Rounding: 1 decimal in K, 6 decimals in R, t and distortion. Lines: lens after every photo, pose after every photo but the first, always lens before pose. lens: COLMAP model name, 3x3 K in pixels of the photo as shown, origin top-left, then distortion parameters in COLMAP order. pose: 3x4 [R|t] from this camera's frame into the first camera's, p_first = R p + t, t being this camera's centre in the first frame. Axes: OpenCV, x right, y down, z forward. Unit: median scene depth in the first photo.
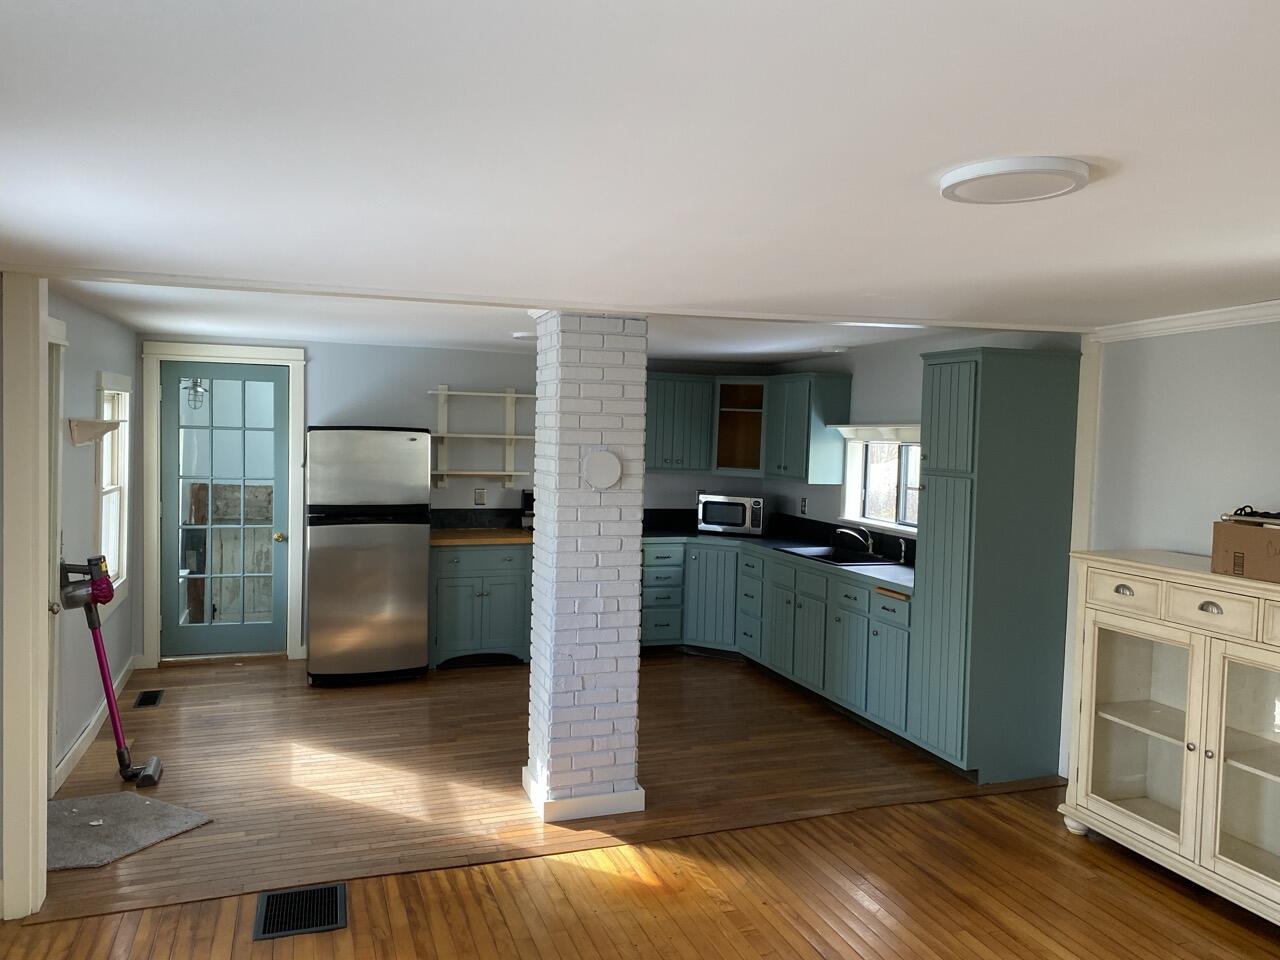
lens RADIAL K [[970.3, 0, 640.0], [0, 970.3, 480.0], [0, 0, 1]] dist [0.071336, -0.093754]
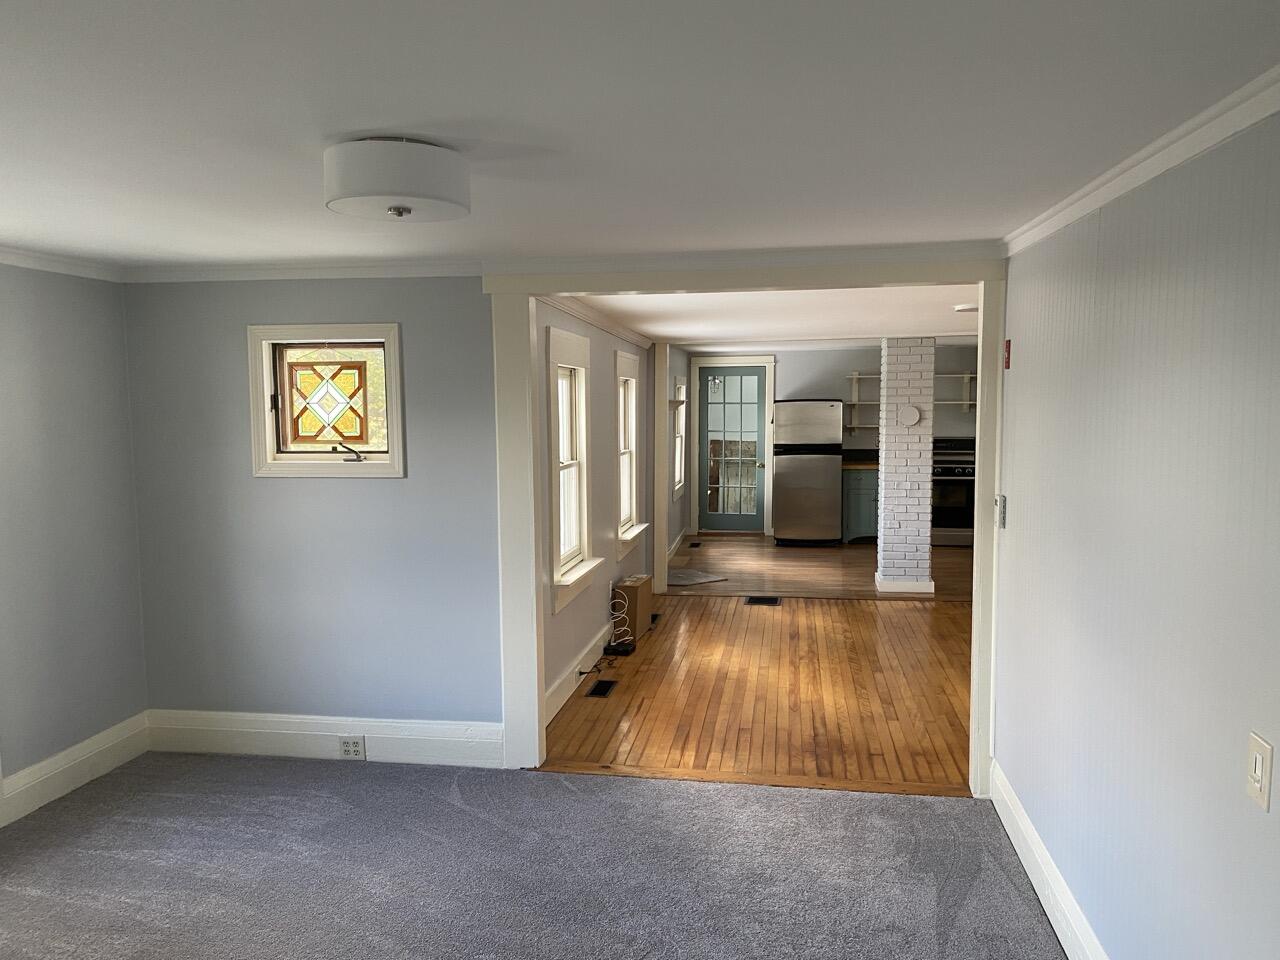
lens RADIAL K [[970.3, 0, 640.0], [0, 970.3, 480.0], [0, 0, 1]] dist [0.071336, -0.093754]
pose [[0.882410, 0.007970, -0.470414, 0.285388], [0.003178, 0.999733, 0.022901, 0.050148], [0.470471, -0.021703, 0.882149, -0.697530]]
